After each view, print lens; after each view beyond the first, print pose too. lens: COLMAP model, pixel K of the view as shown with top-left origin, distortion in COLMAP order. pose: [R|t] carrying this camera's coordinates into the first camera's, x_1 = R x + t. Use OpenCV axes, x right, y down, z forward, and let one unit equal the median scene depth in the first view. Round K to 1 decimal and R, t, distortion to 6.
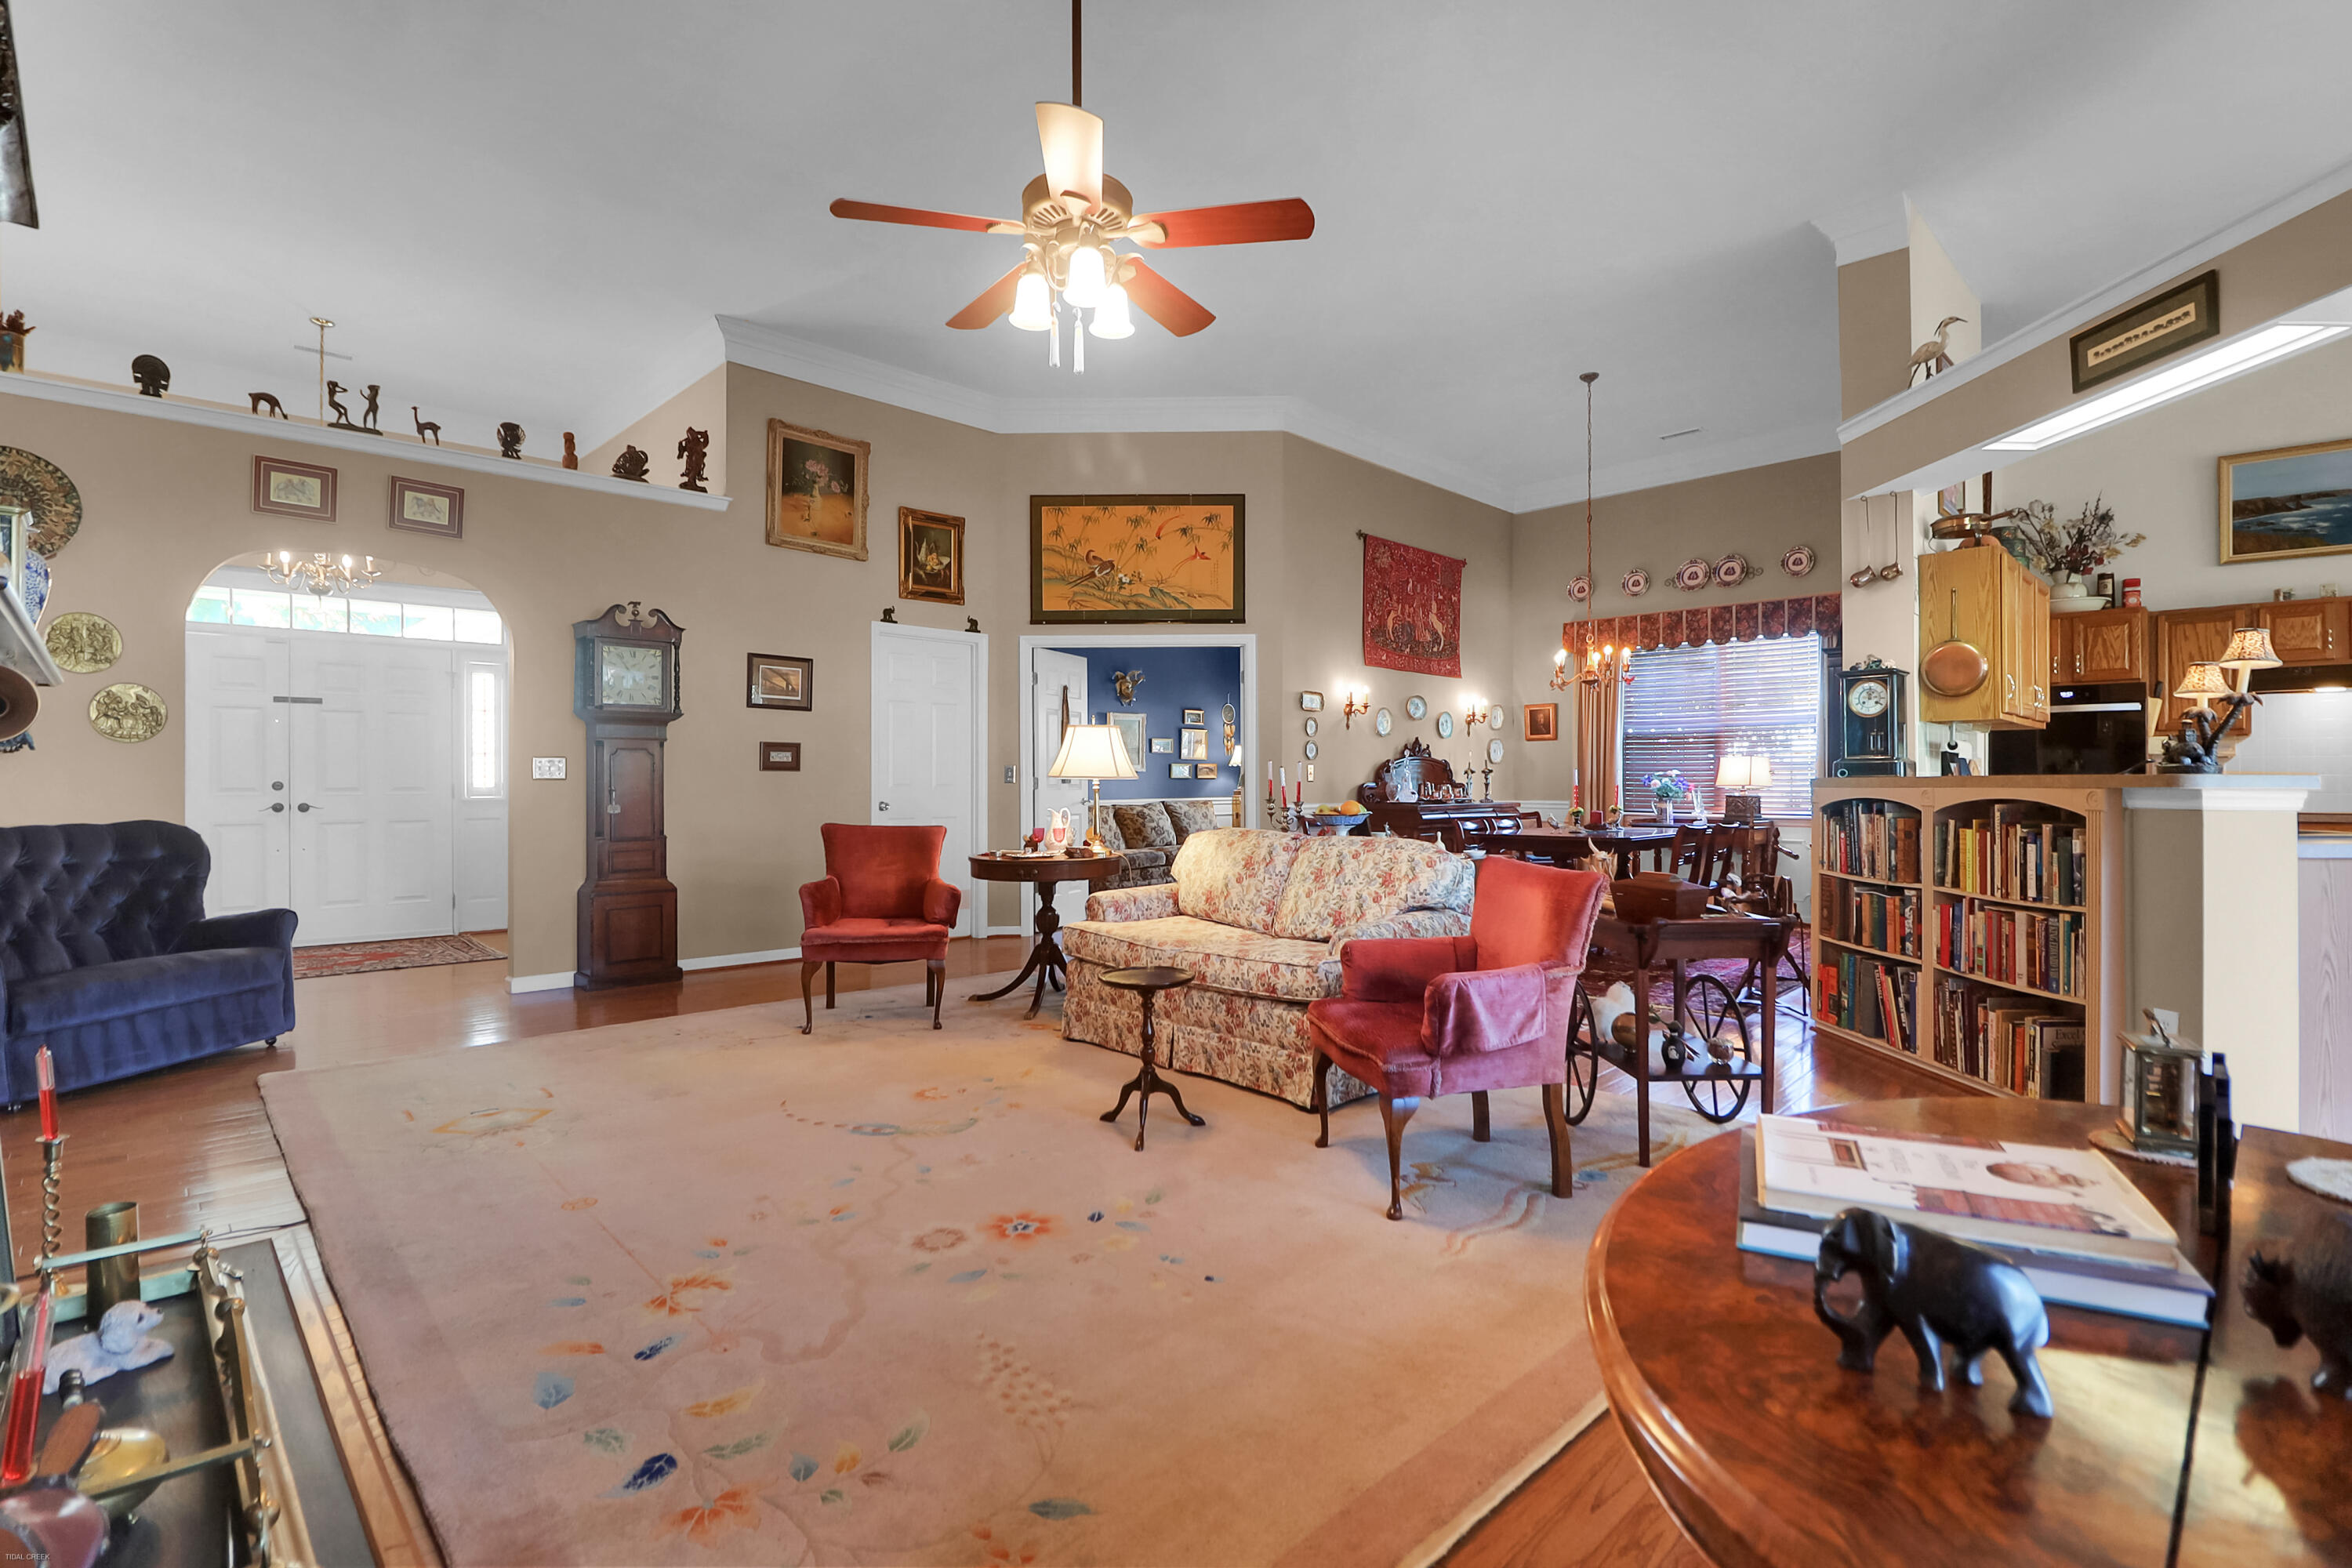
lens RADIAL K [[1089.5, 0, 1172.7], [0, 1089.5, 781.1], [0, 0, 1]] dist [-0.000325, -0.013235]
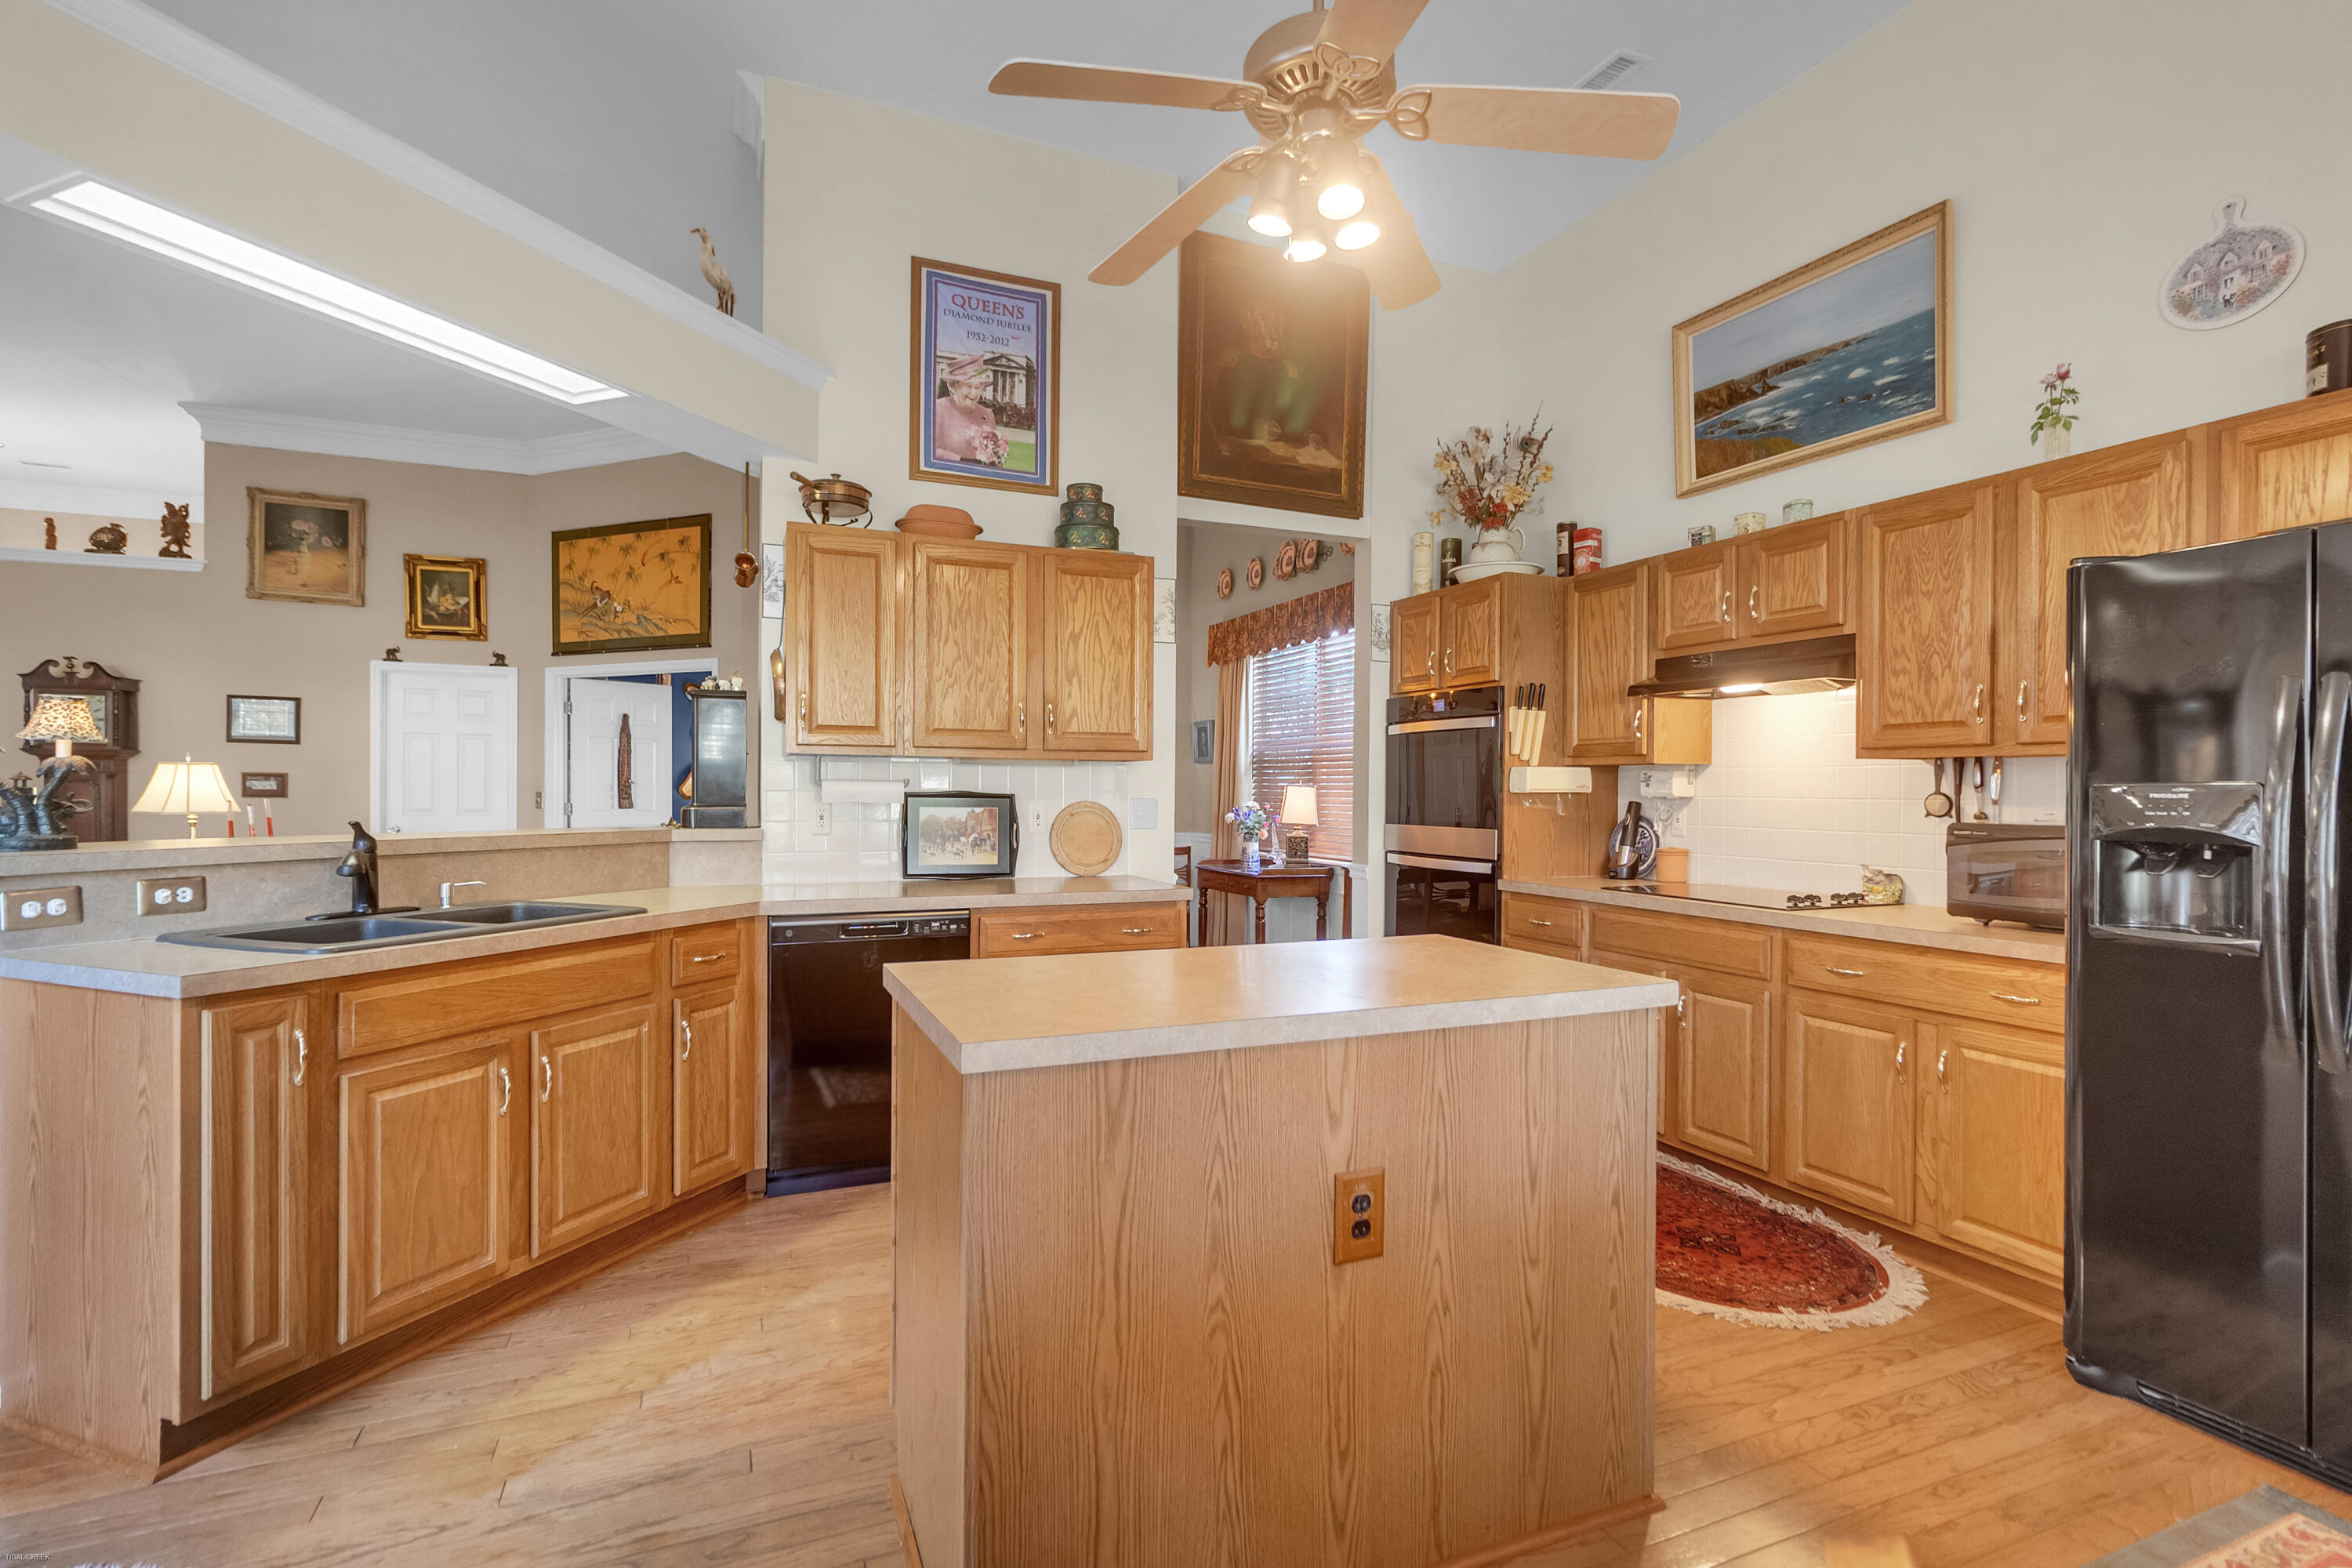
lens RADIAL K [[1091.9, 0, 1176.0], [0, 1091.9, 794.3], [0, 0, 1]] dist [0.001252, -0.000190]
pose [[0.932382, 0.007989, -0.361387, 0.984597], [-0.006953, 0.999967, 0.004165, -0.025883], [0.361409, -0.001371, 0.932406, 0.301745]]
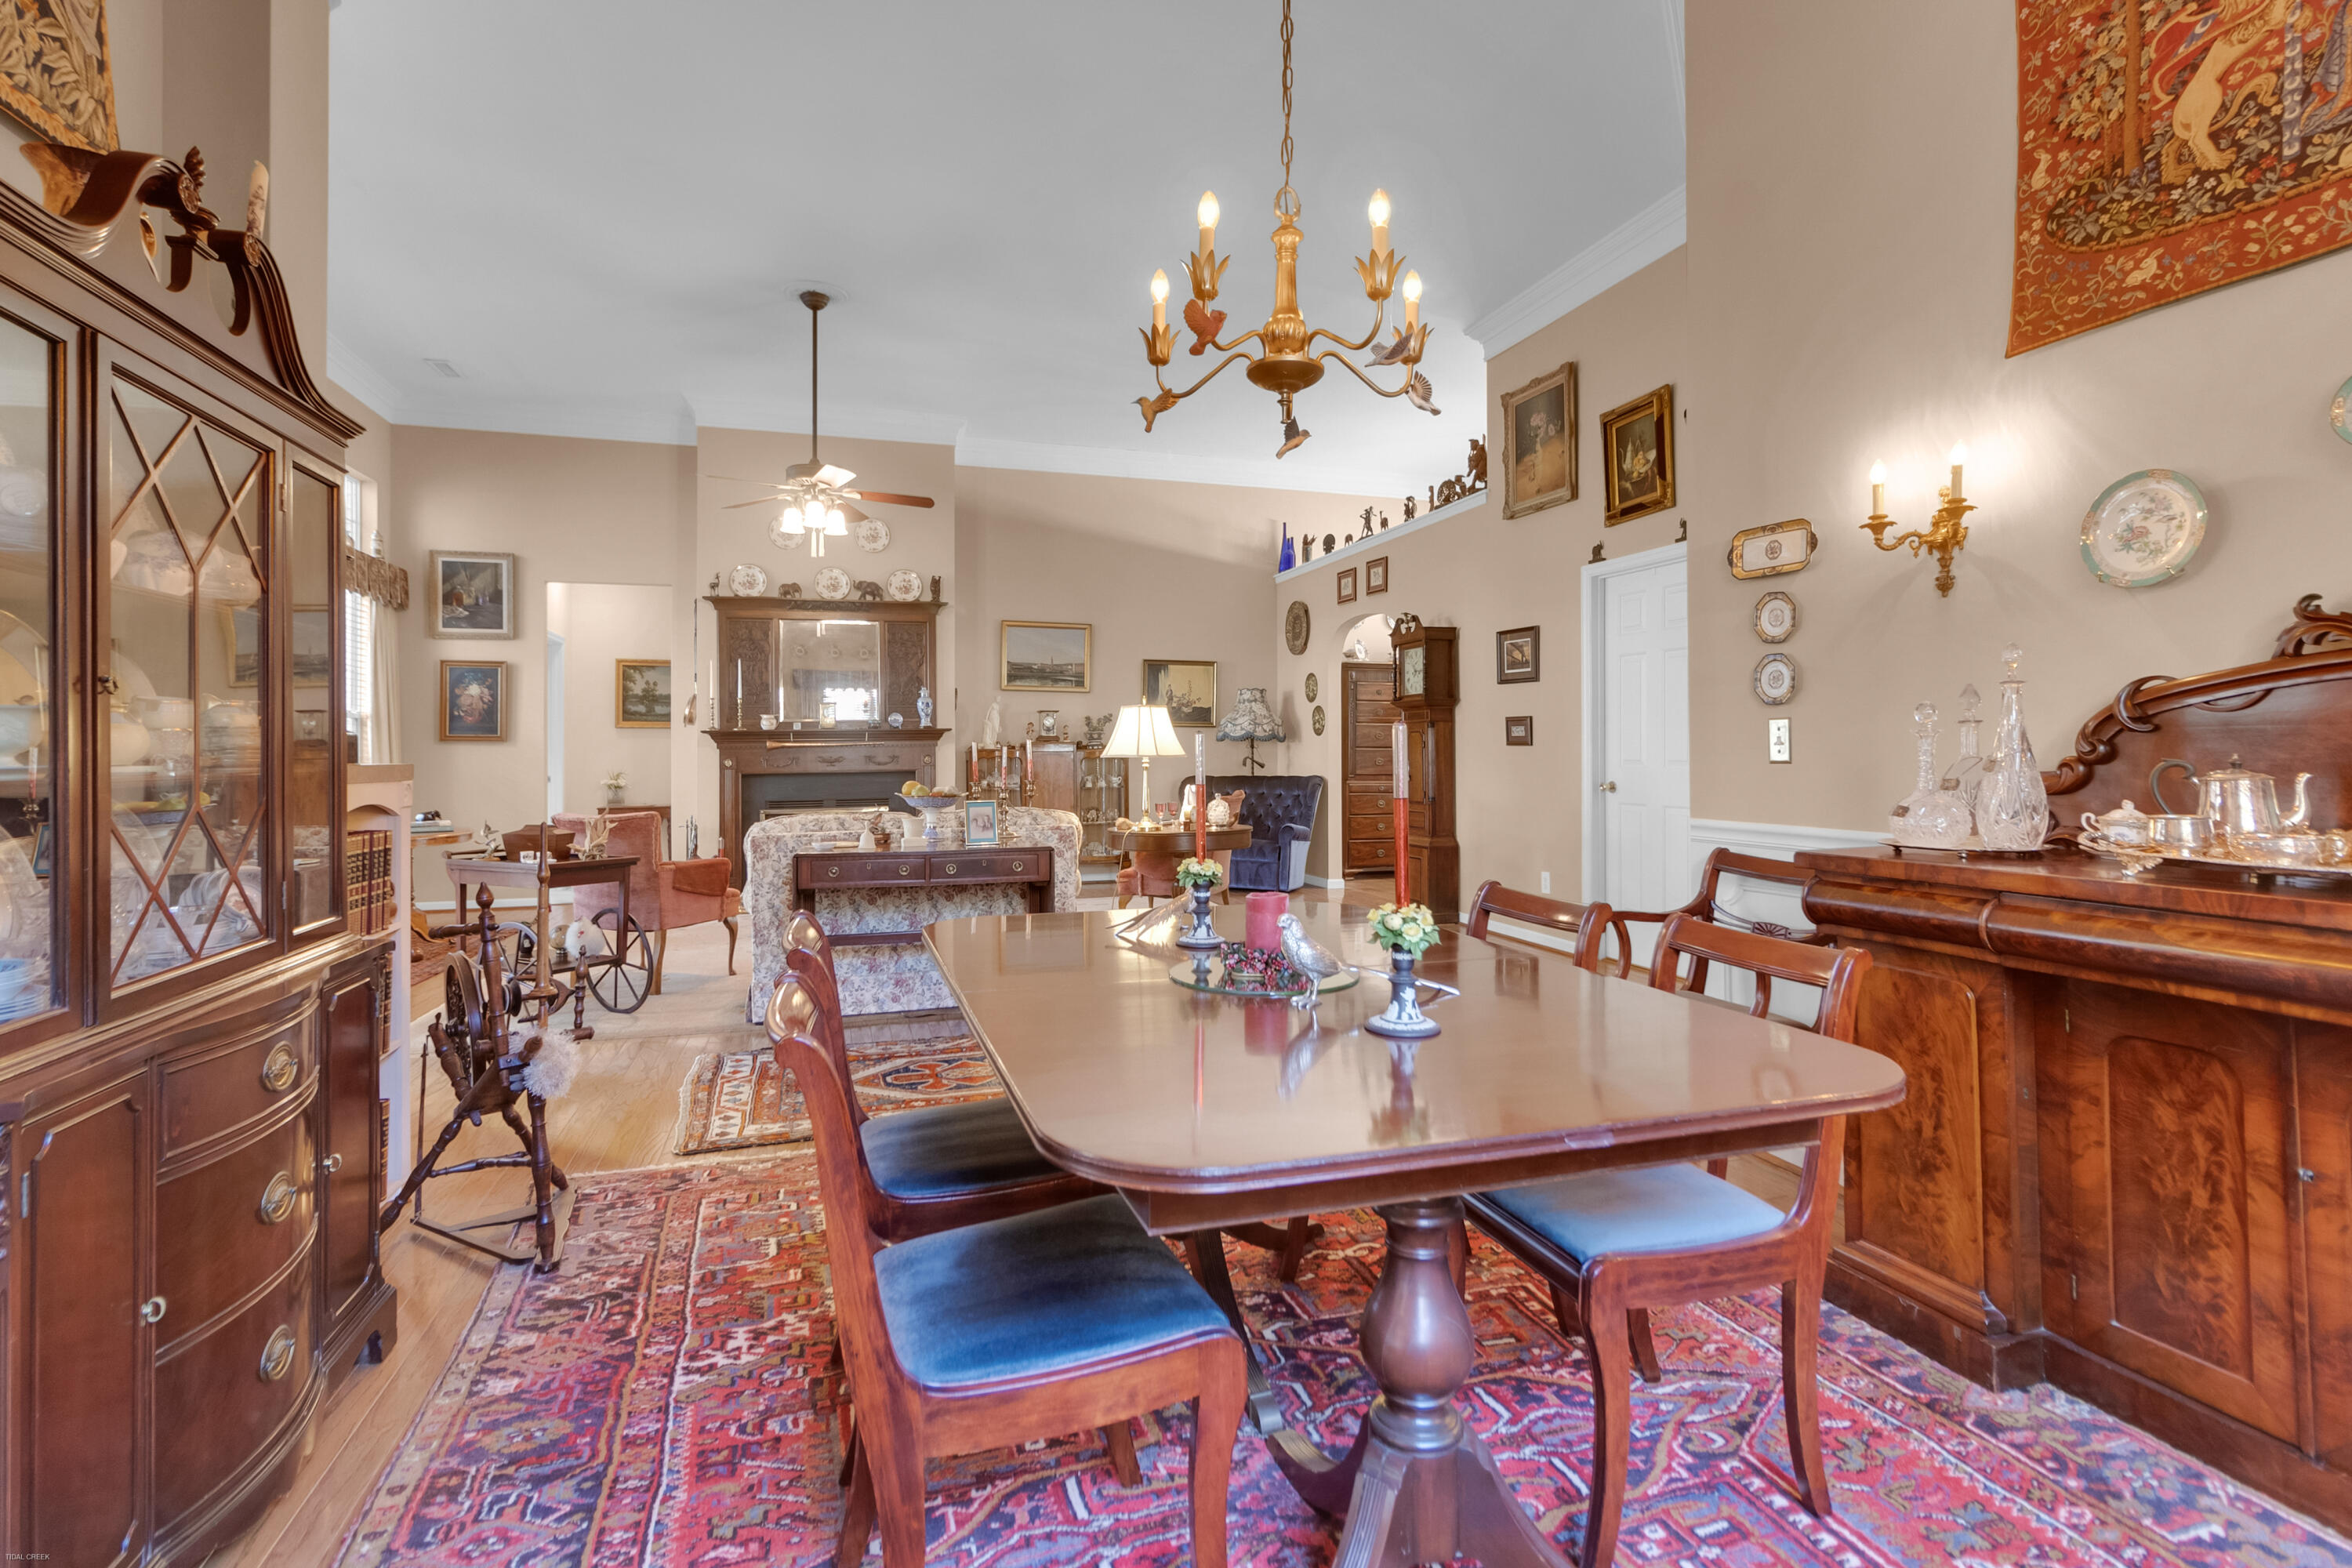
lens RADIAL K [[1120.7, 0, 1186.4], [0, 1120.7, 739.7], [0, 0, 1]] dist [-0.000269, 0.005085]
pose [[-0.450302, -0.007235, -0.892847, 0.715783], [0.004631, 0.999935, -0.010438, -0.005751], [0.892864, -0.008835, -0.450240, 1.254968]]
